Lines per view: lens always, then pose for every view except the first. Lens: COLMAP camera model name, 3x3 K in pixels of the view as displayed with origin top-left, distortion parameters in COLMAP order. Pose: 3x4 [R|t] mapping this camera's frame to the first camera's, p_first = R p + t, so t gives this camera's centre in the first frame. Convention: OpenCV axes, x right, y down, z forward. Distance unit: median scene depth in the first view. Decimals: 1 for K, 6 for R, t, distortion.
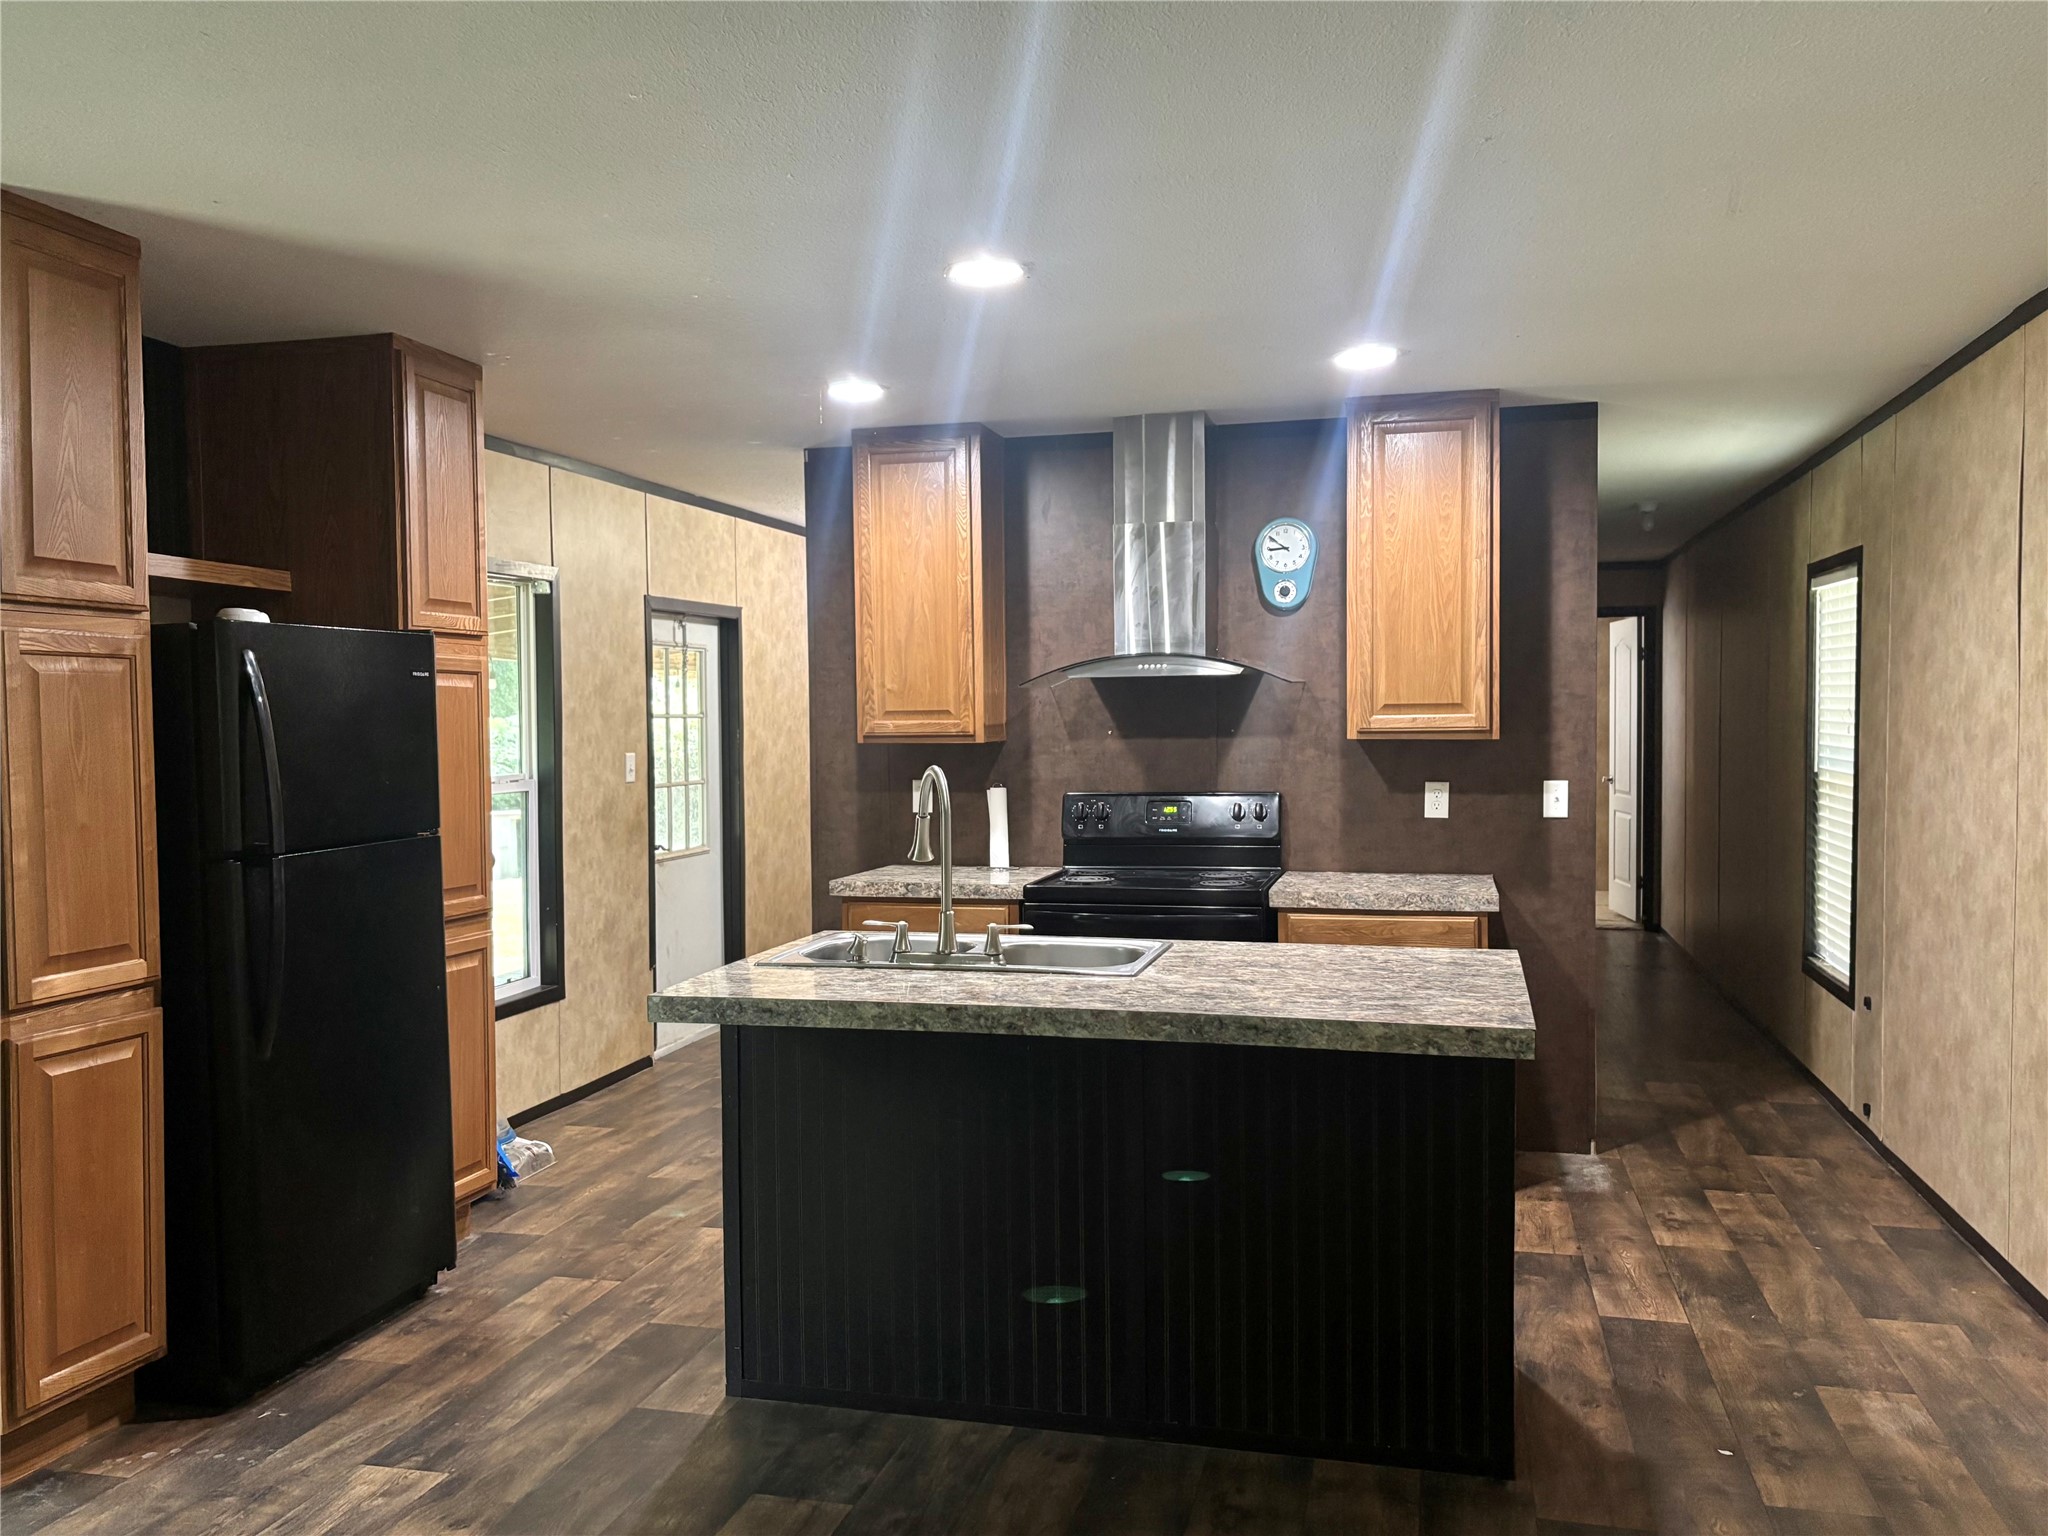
lens RADIAL K [[1624.6, 0, 1024.0], [0, 1624.6, 768.0], [0, 0, 1]] dist [0.025401, 0.000084]
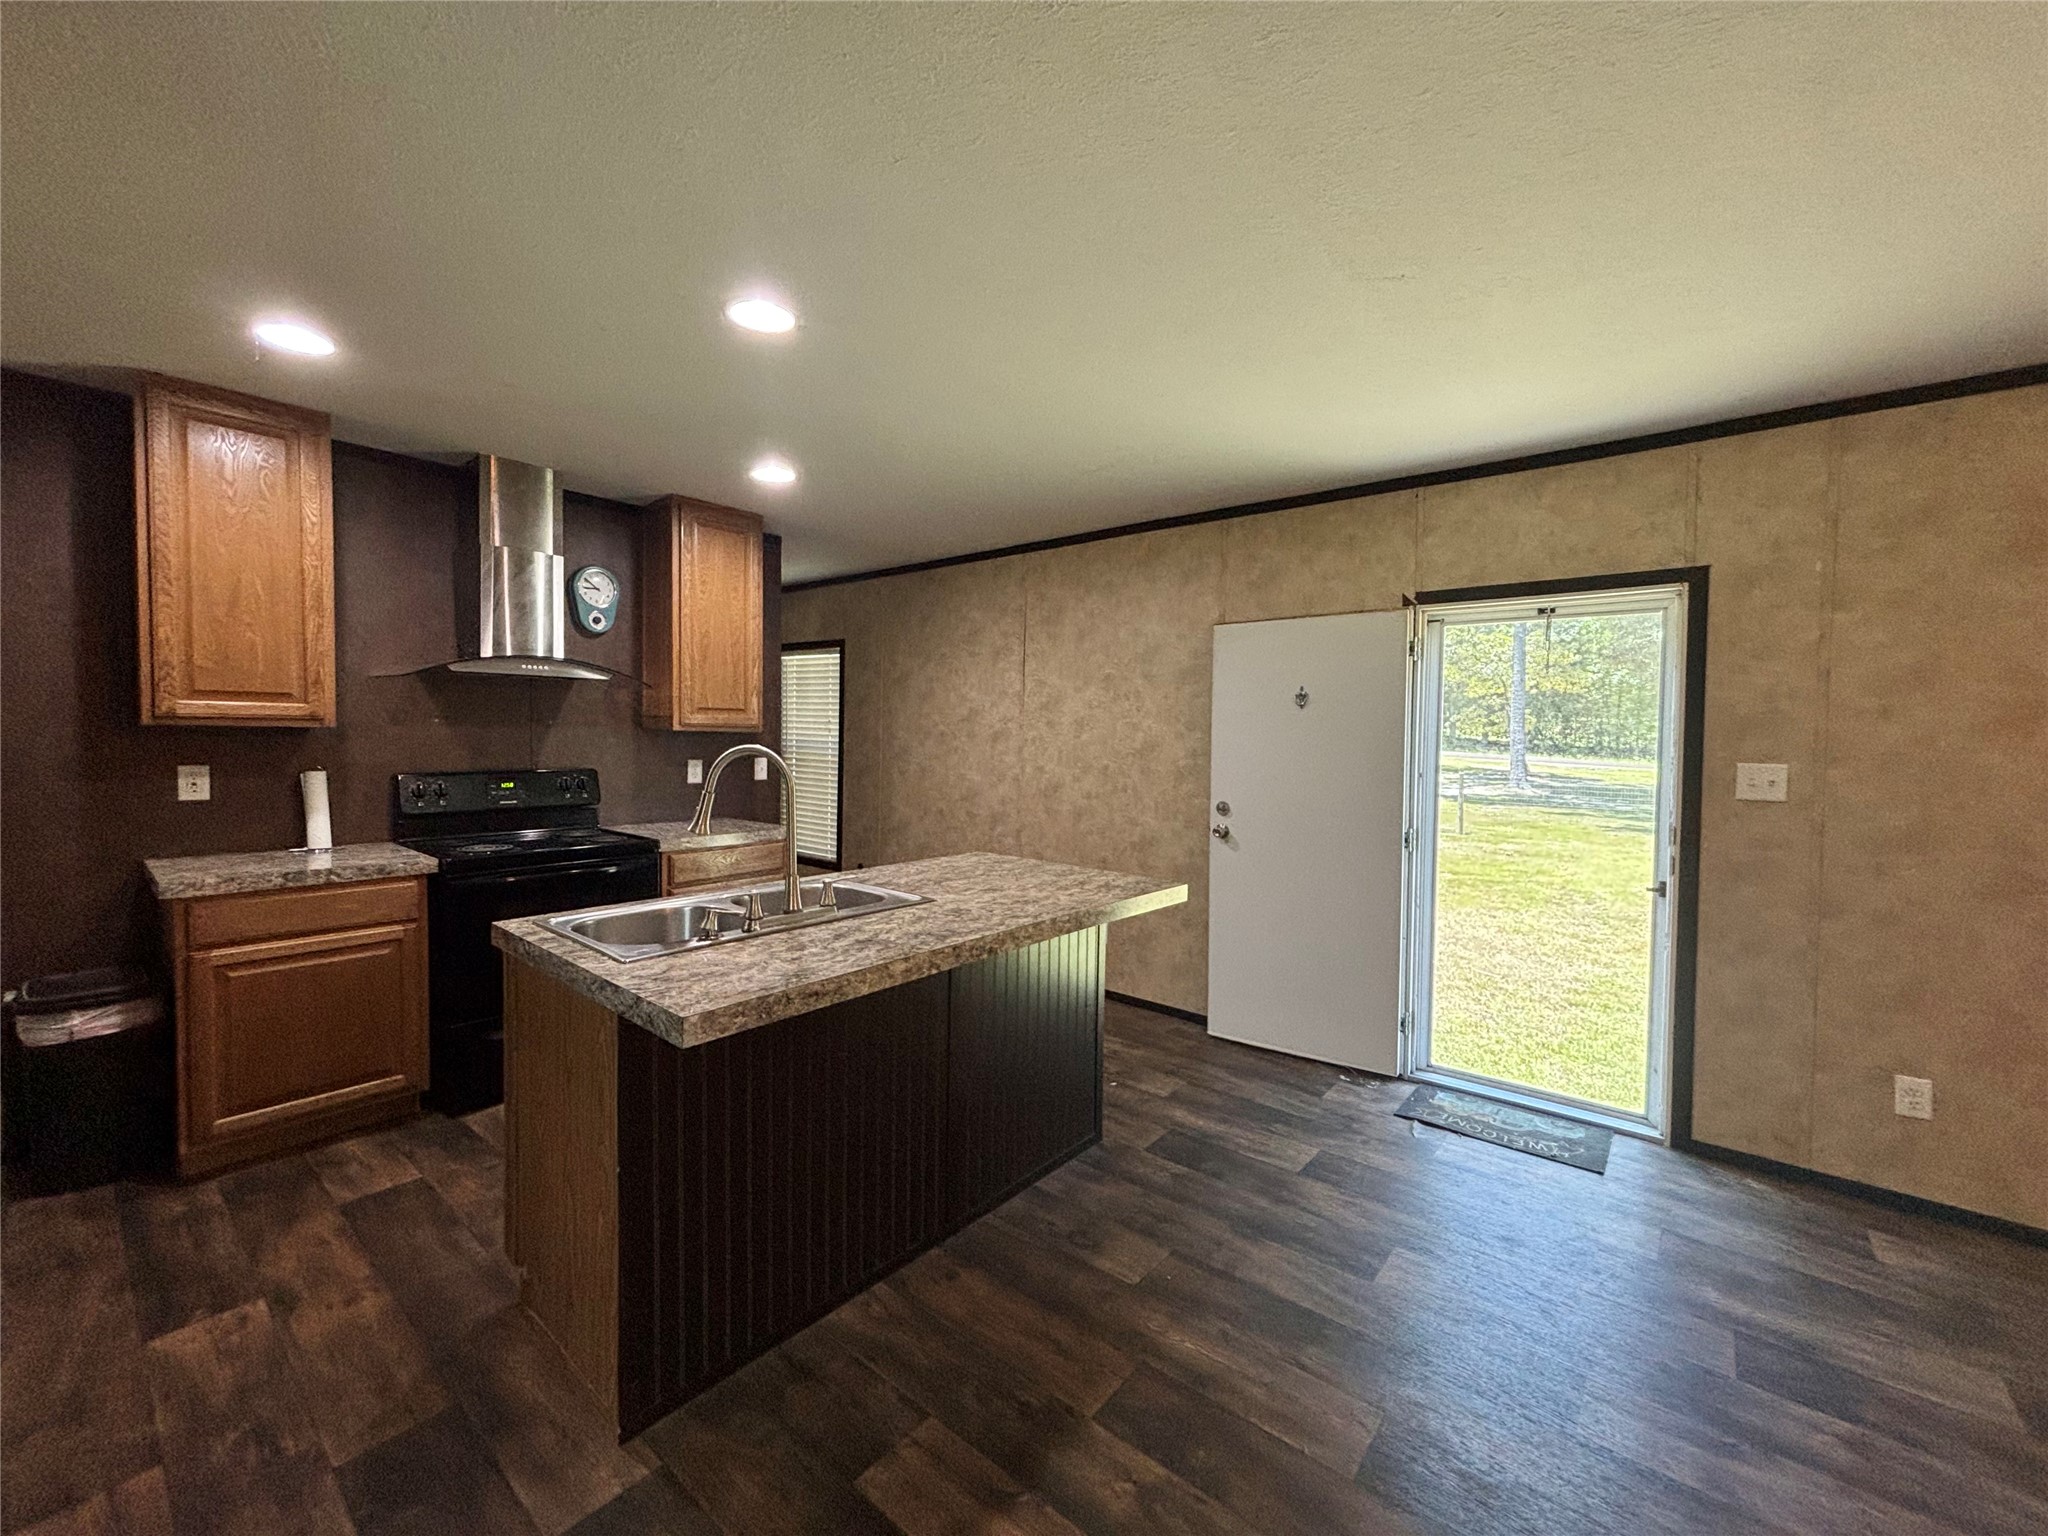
lens RADIAL K [[829.7, 0, 1024.0], [0, 829.7, 768.0], [0, 0, 1]] dist [0.003056, -0.000301]
pose [[0.424983, -0.020155, 0.904977, -0.333852], [0.005783, 0.999792, 0.019551, 0.002820], [-0.905183, -0.003075, 0.425012, 0.408604]]
